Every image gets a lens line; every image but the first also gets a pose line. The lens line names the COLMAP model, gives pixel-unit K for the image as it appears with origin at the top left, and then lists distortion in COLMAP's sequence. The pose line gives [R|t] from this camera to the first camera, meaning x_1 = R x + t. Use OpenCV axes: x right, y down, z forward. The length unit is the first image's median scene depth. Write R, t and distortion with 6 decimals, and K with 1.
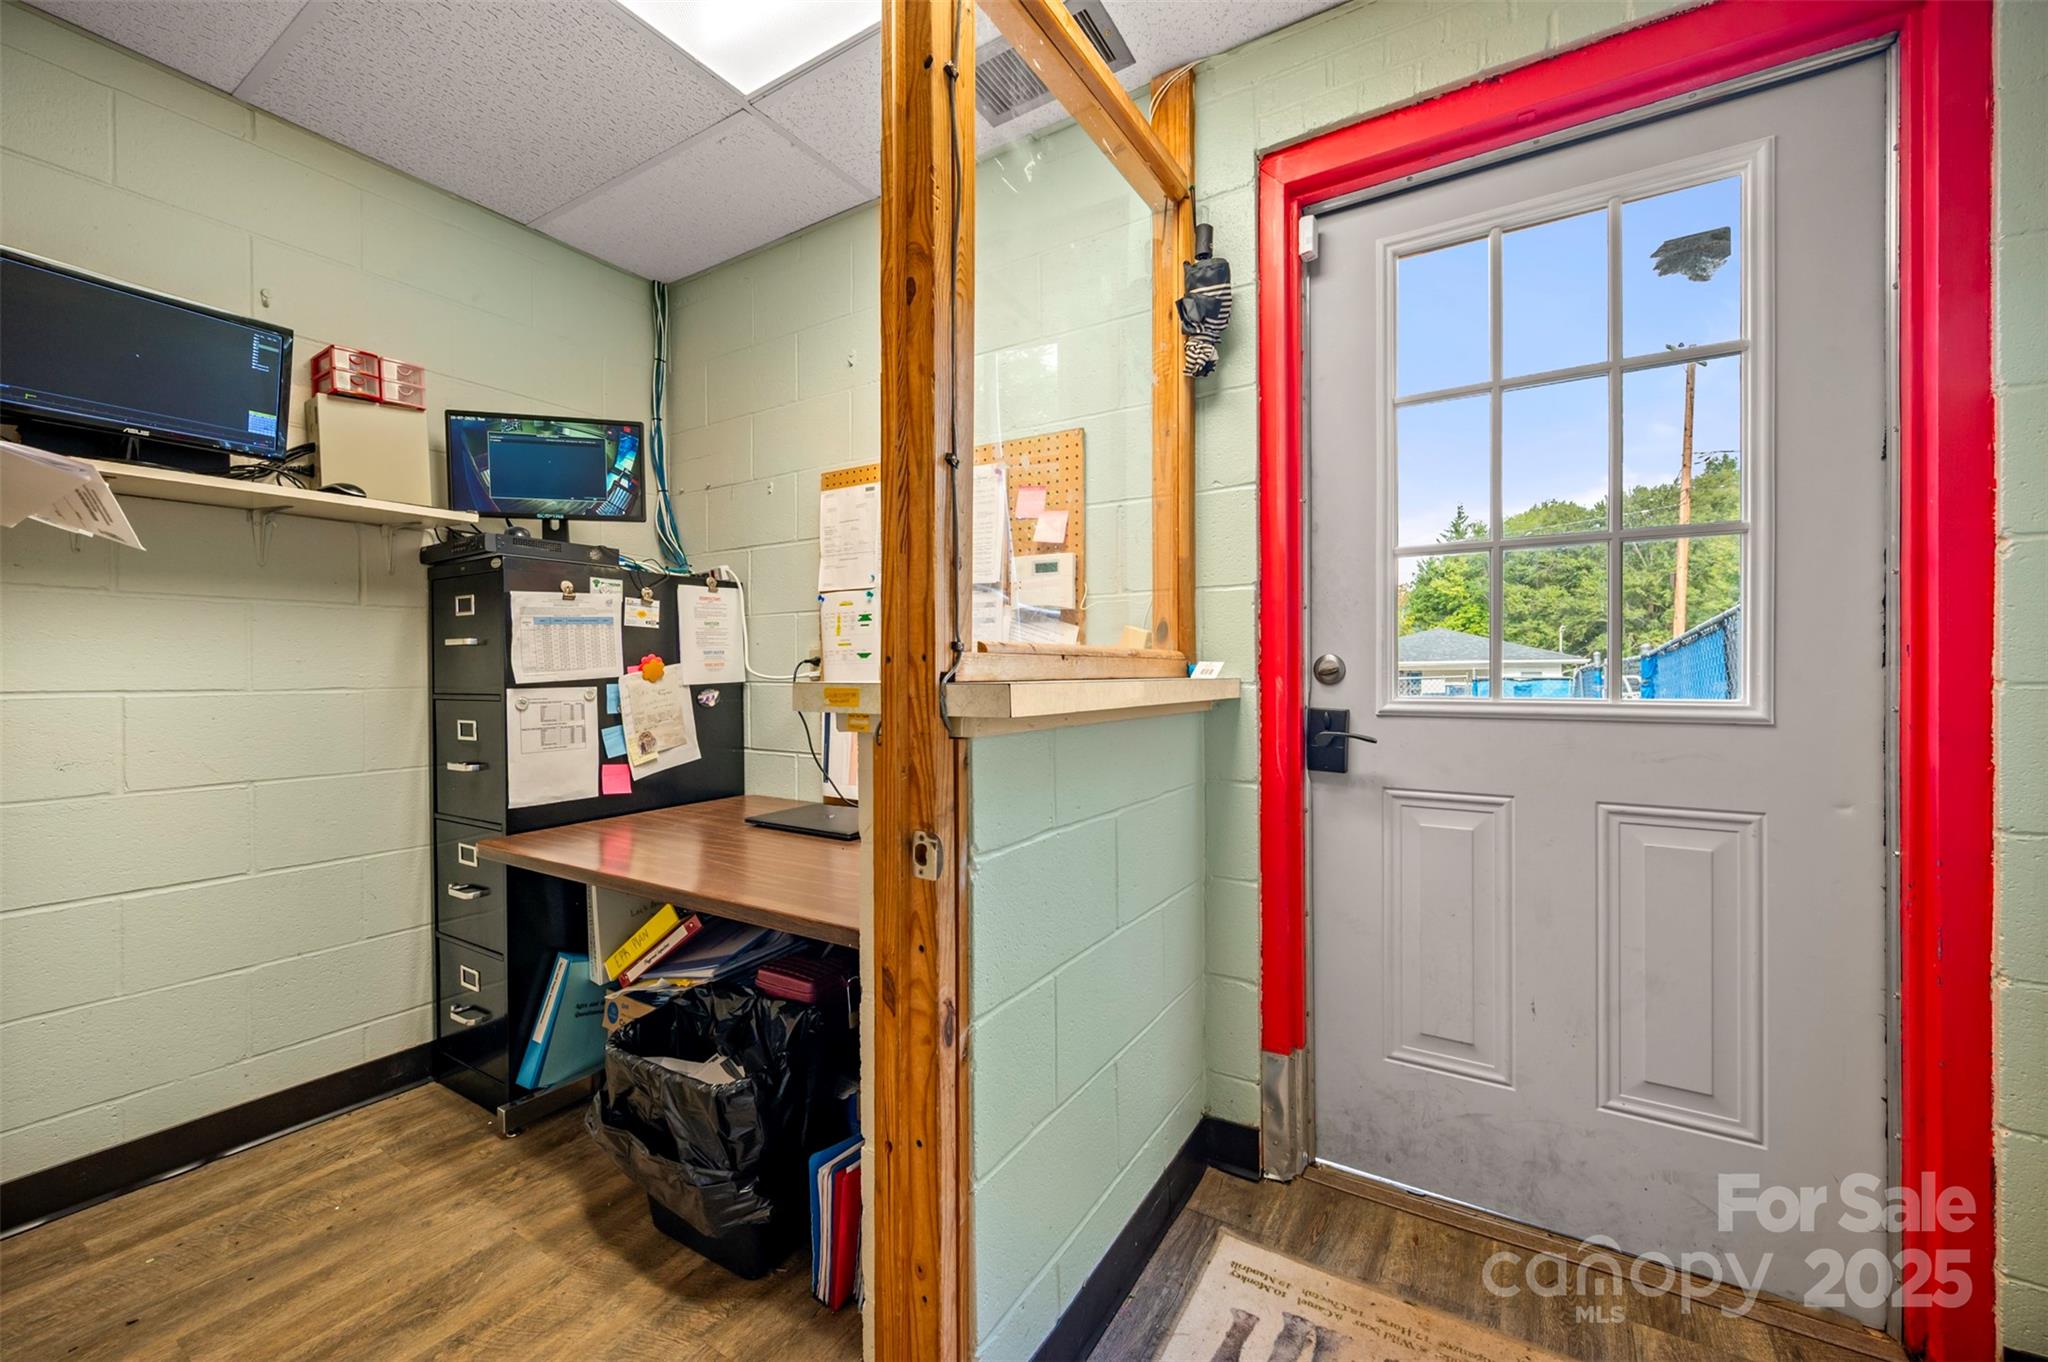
lens RADIAL K [[797.6, 0, 1026.1], [0, 797.6, 668.8], [0, 0, 1]] dist [-0.026586, 0.000037]
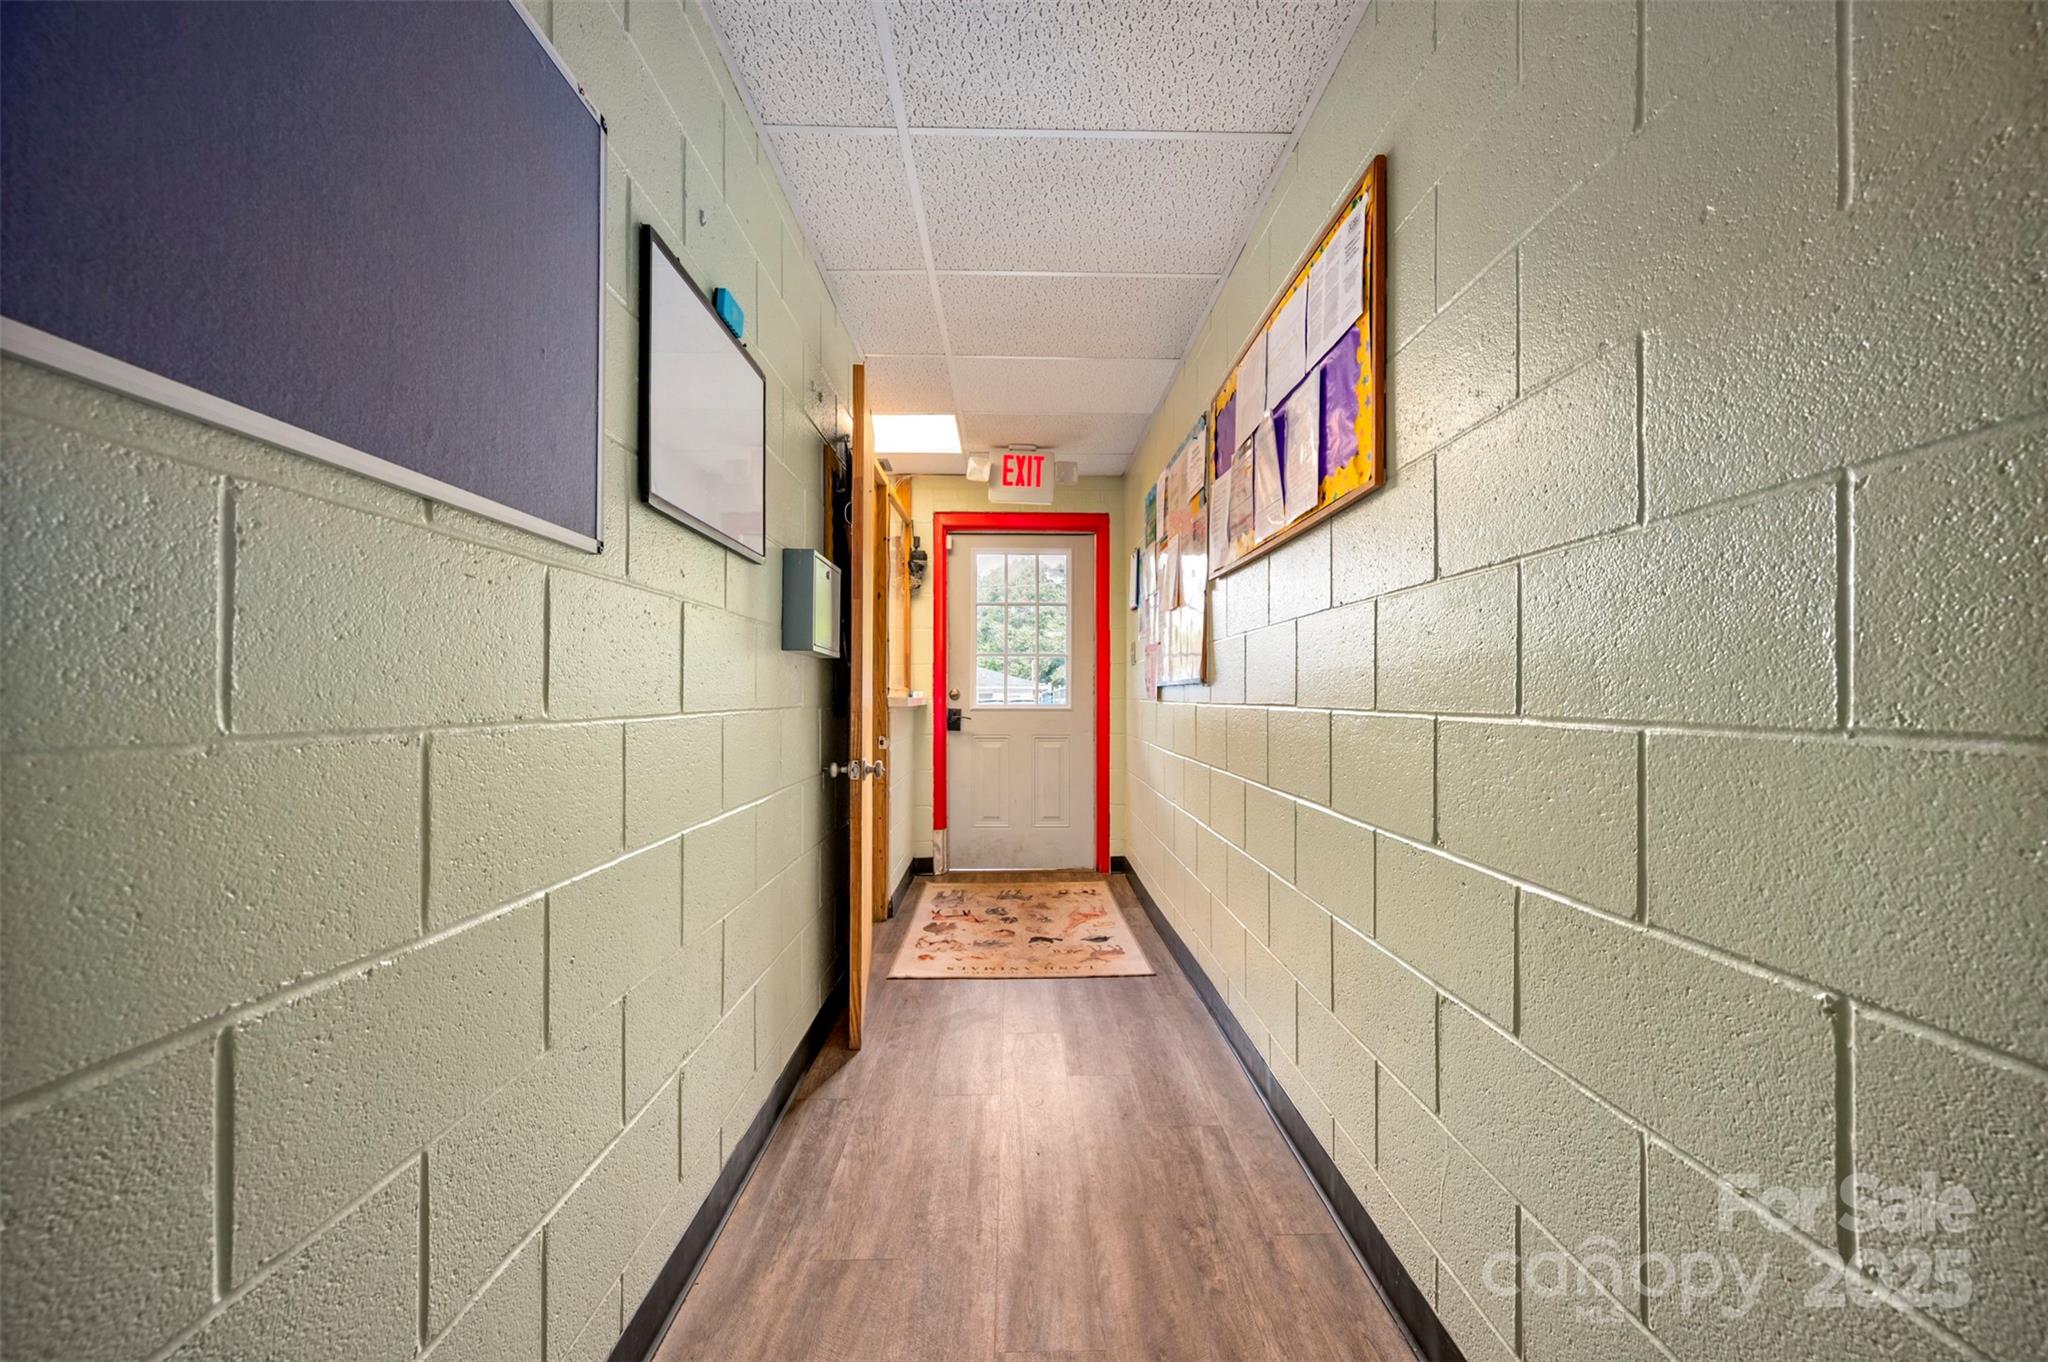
lens RADIAL K [[808.3, 0, 1030.1], [0, 808.3, 675.6], [0, 0, 1]] dist [0.001253, 0.000311]
pose [[0.830339, 0.016290, 0.557021, -1.030452], [-0.004698, 0.999742, -0.022234, -0.005272], [-0.557239, 0.015845, 0.830201, -1.597873]]
